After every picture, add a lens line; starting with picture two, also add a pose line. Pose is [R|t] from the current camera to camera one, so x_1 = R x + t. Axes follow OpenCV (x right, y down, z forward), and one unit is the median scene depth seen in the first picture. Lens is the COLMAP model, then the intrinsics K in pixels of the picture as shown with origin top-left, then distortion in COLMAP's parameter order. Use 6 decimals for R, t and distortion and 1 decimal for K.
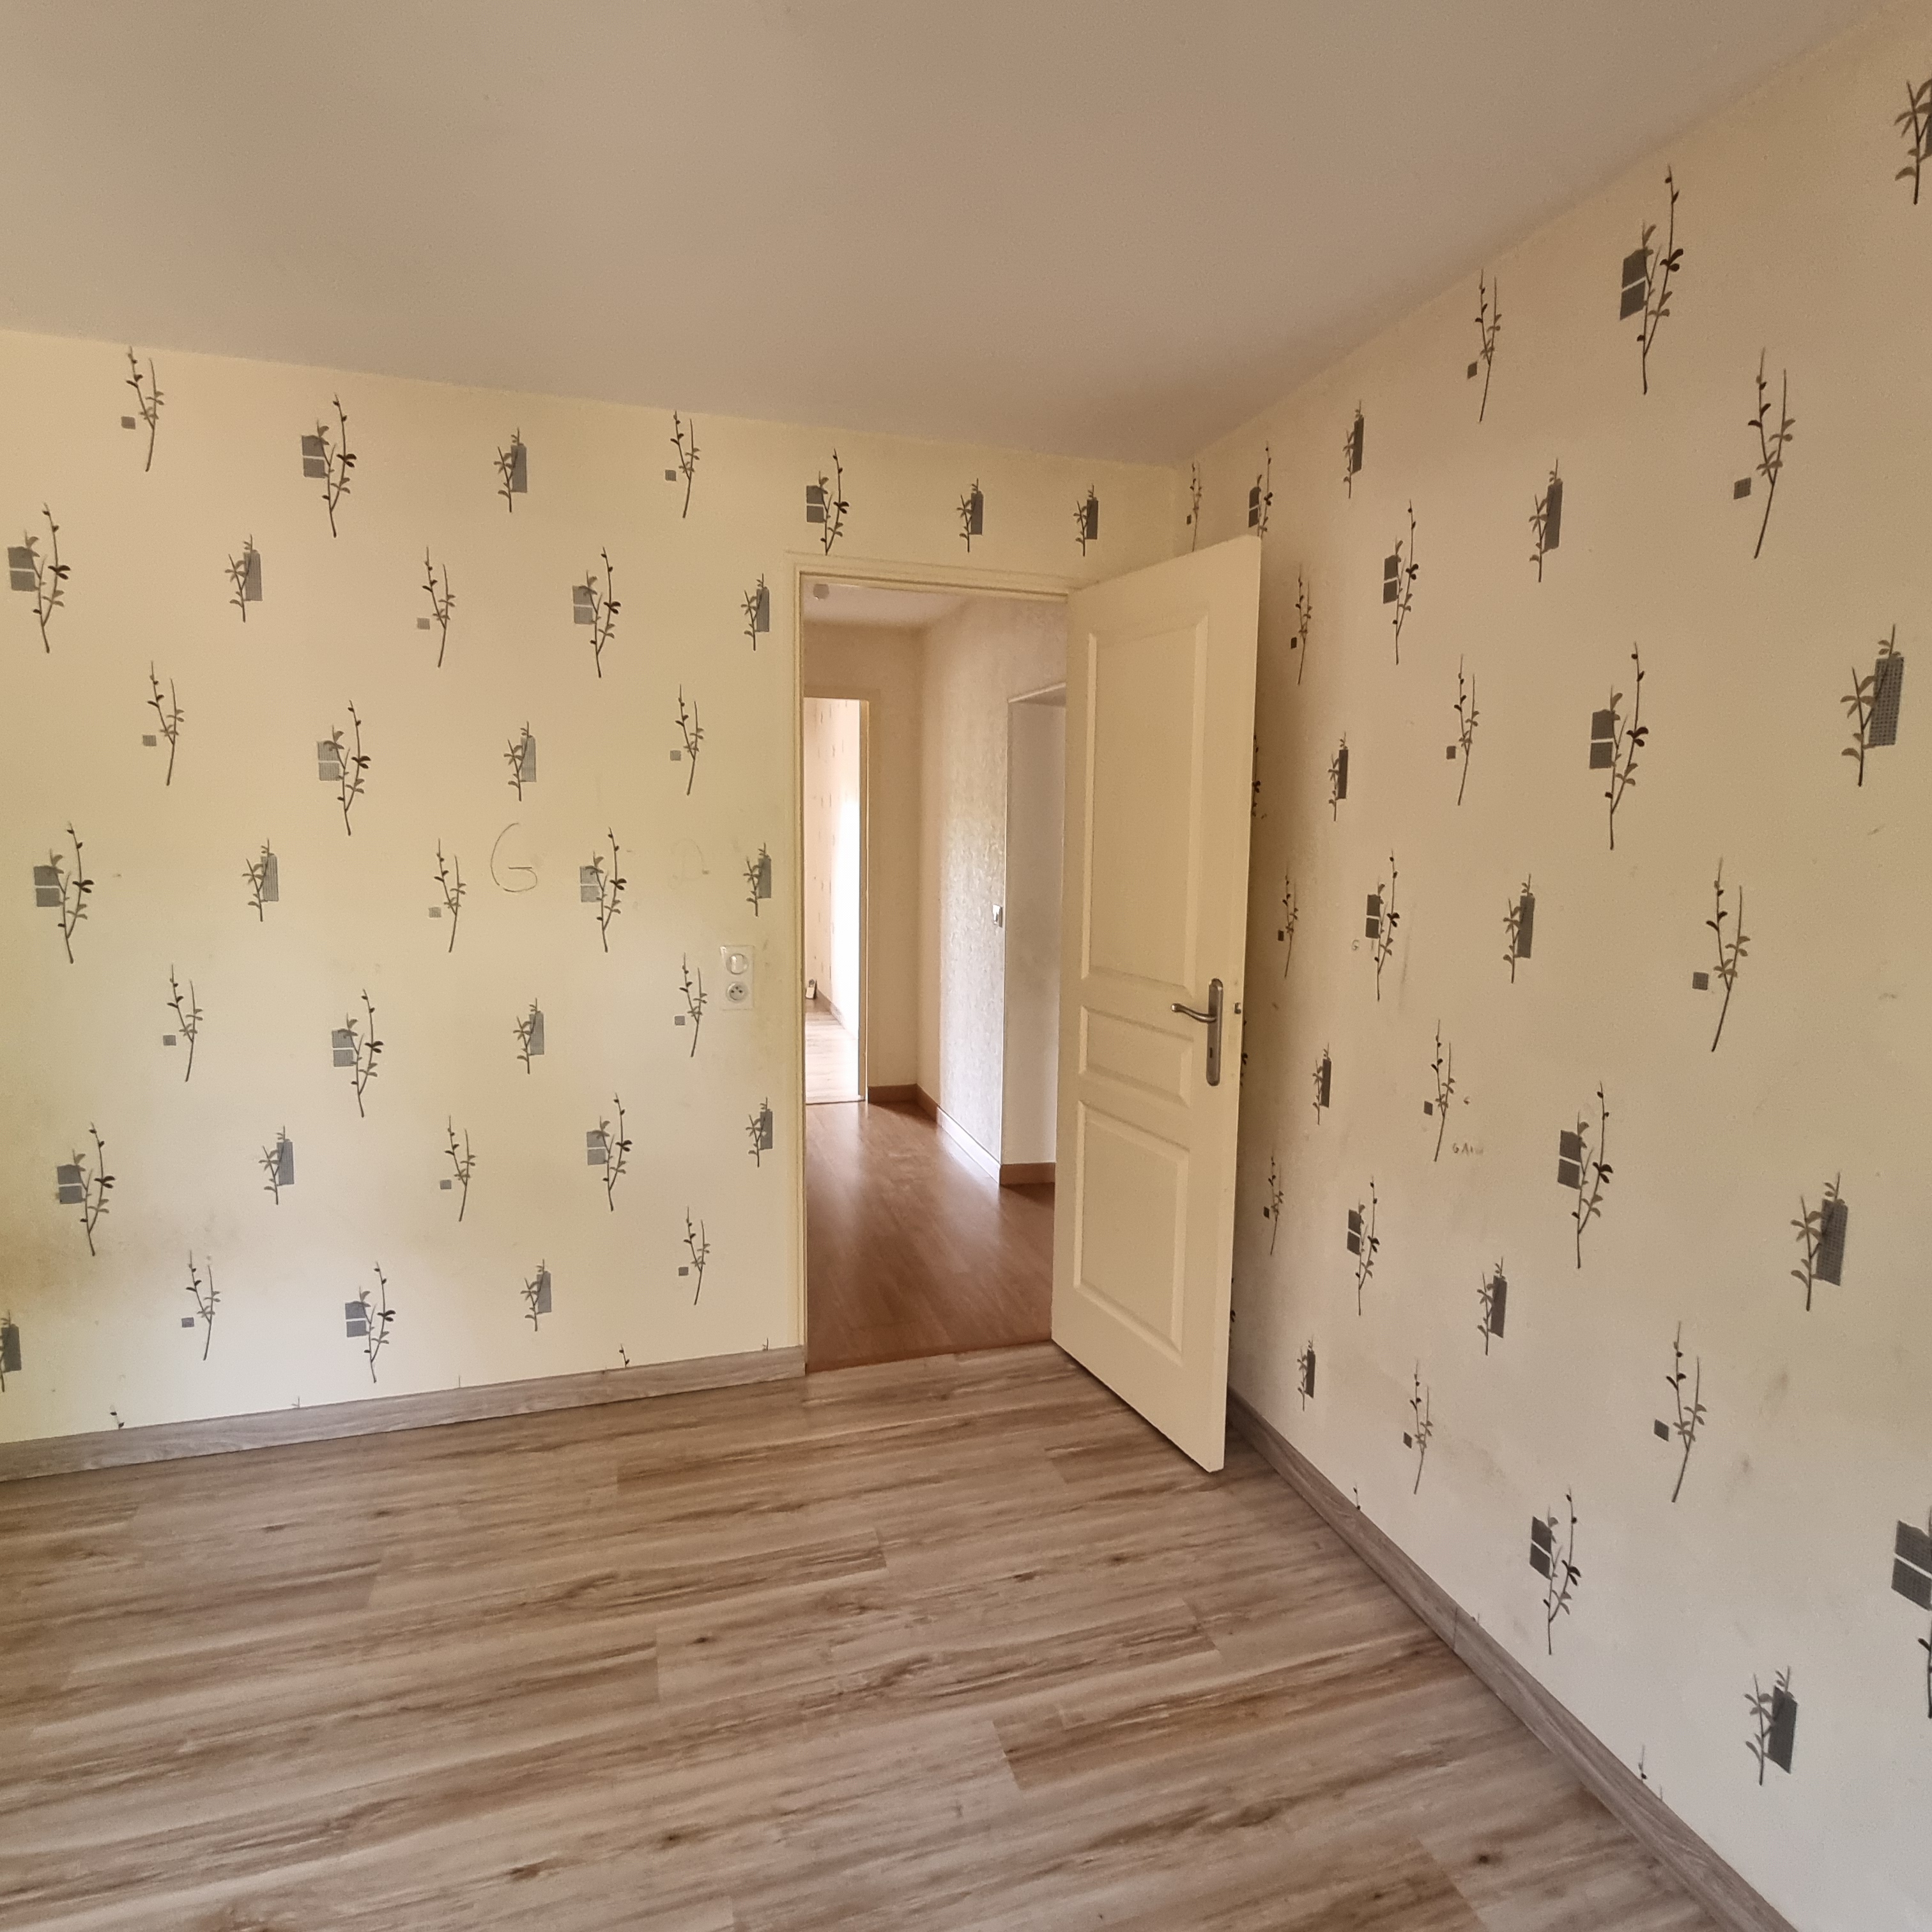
lens RADIAL K [[1615.1, 0, 968.3], [0, 1615.1, 990.6], [0, 0, 1]] dist [0.007792, -0.201837]
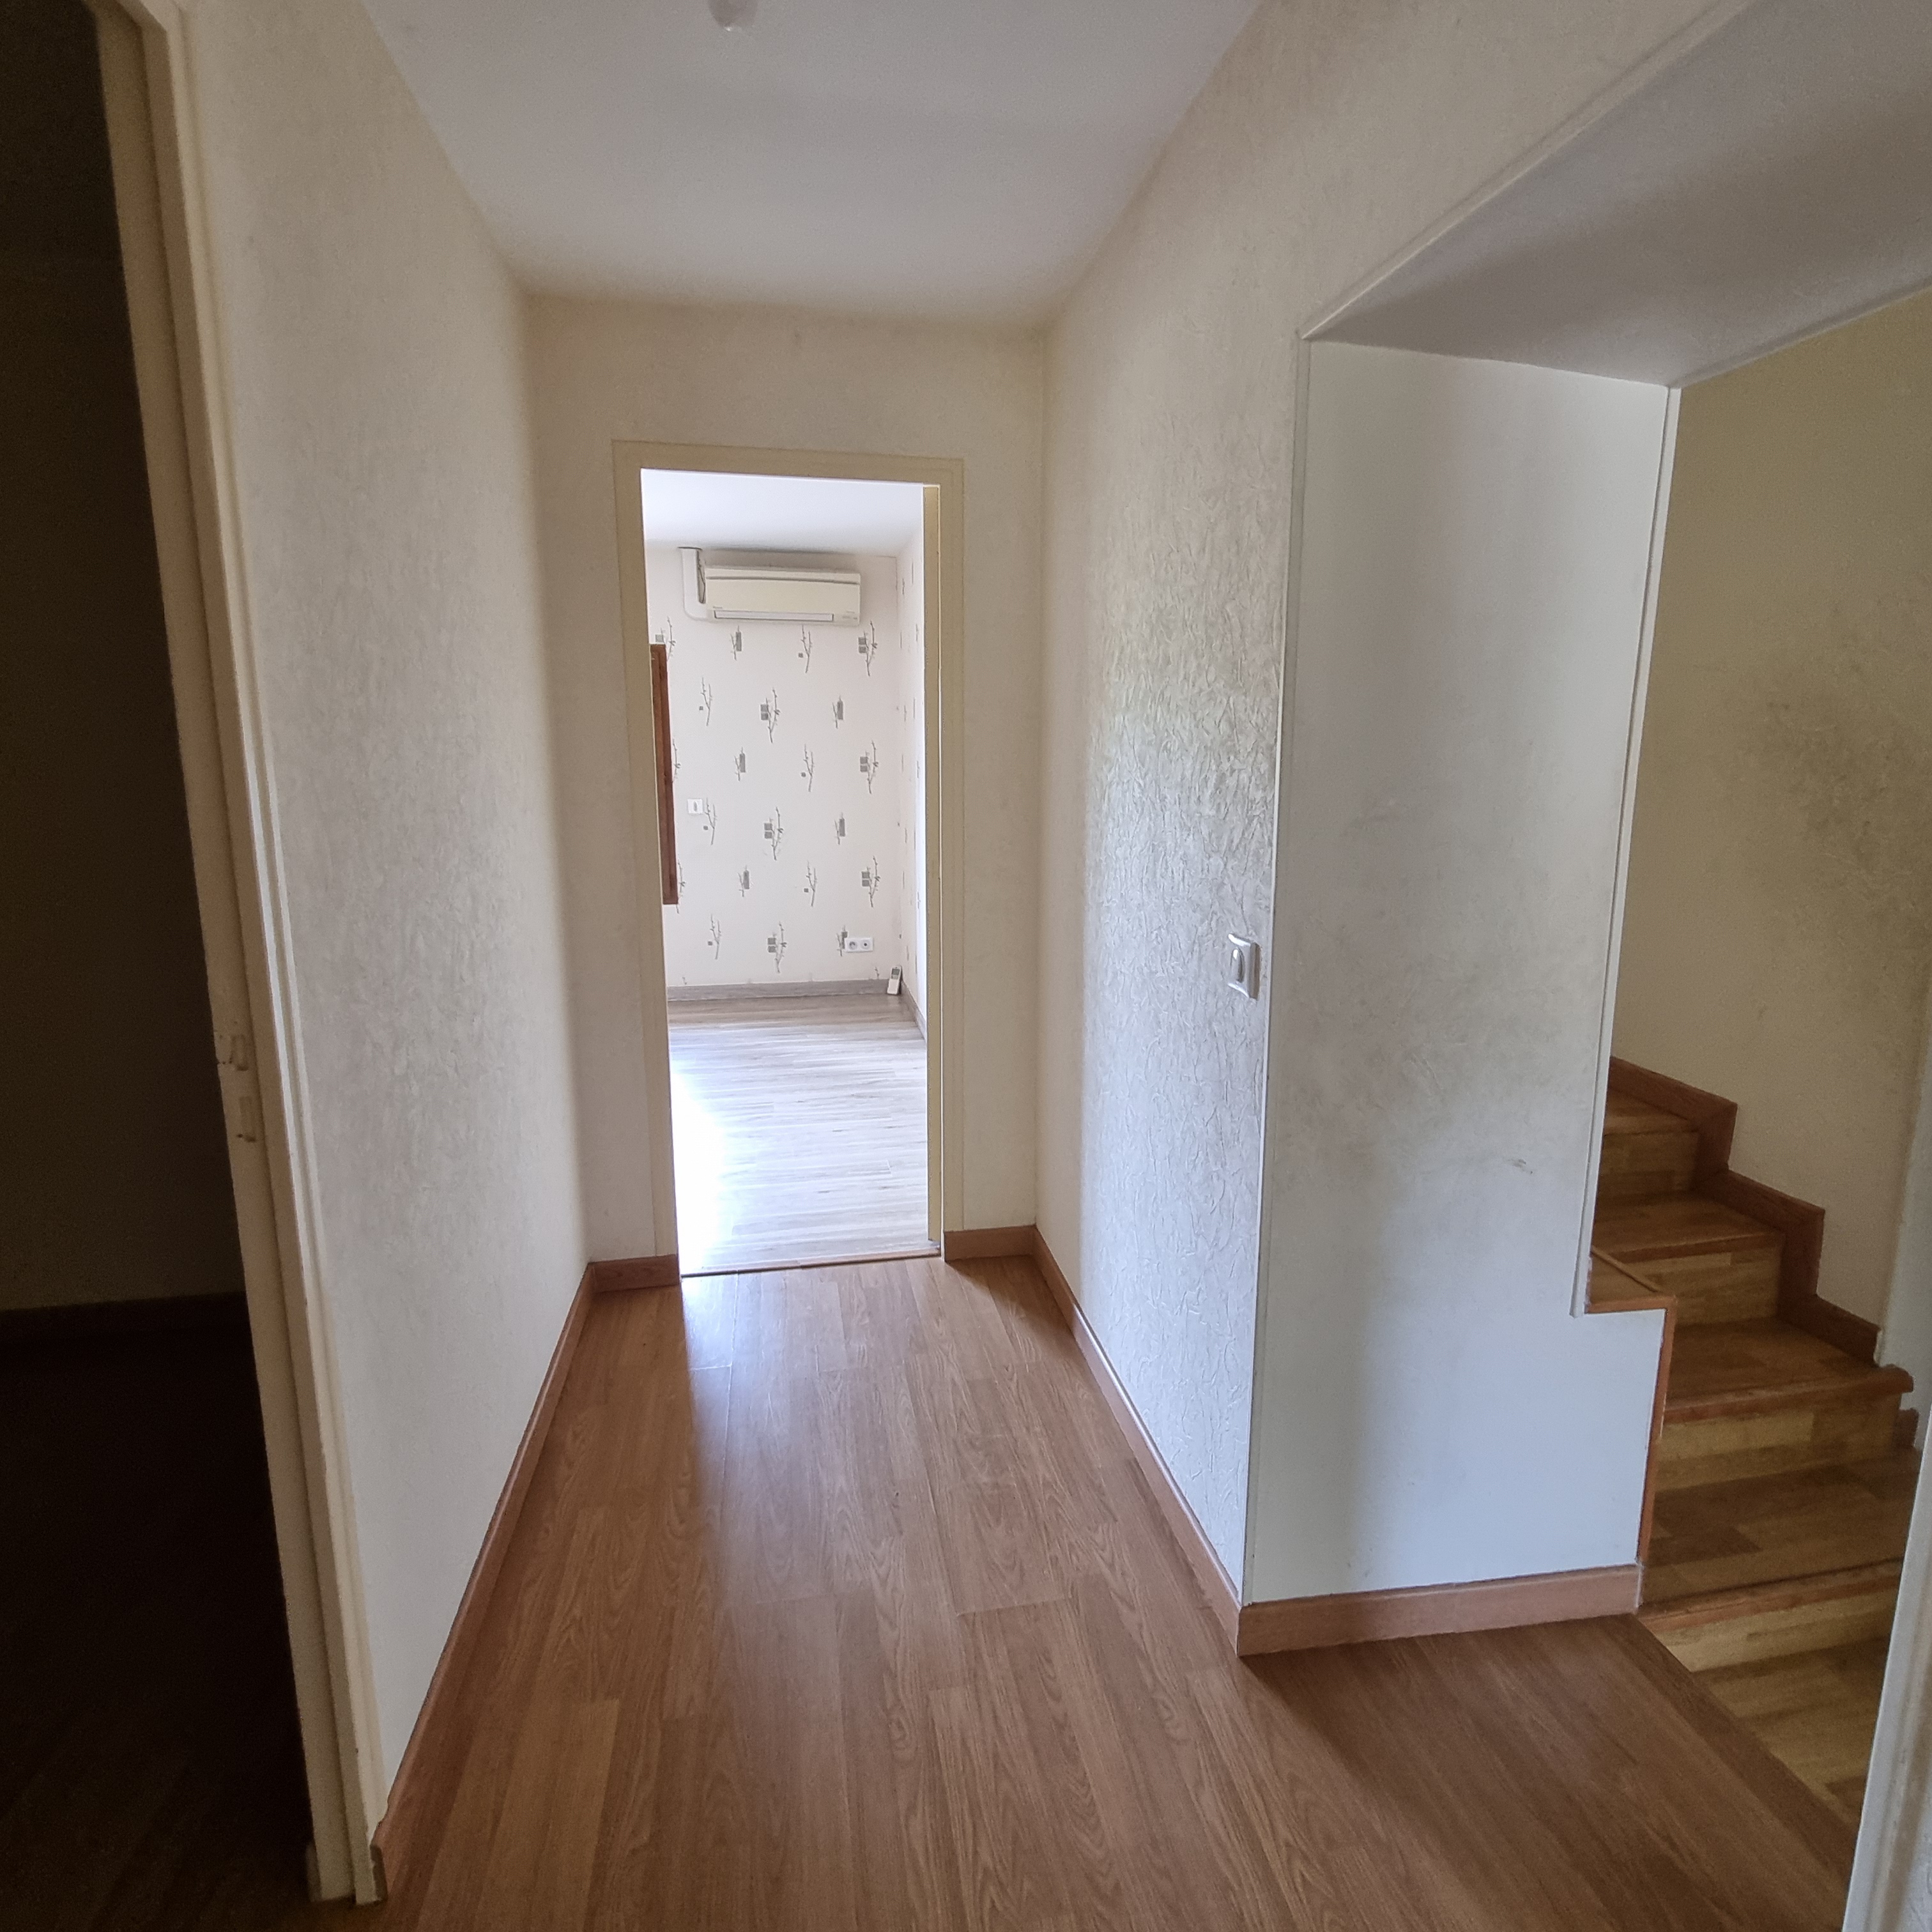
lens RADIAL K [[1615.1, 0, 968.3], [0, 1615.1, 990.6], [0, 0, 1]] dist [0.007792, -0.201837]
pose [[0.996538, 0.006827, -0.082857, -0.012372], [-0.003366, 0.999119, 0.041834, -0.048913], [0.083069, -0.041411, 0.995683, 0.547598]]
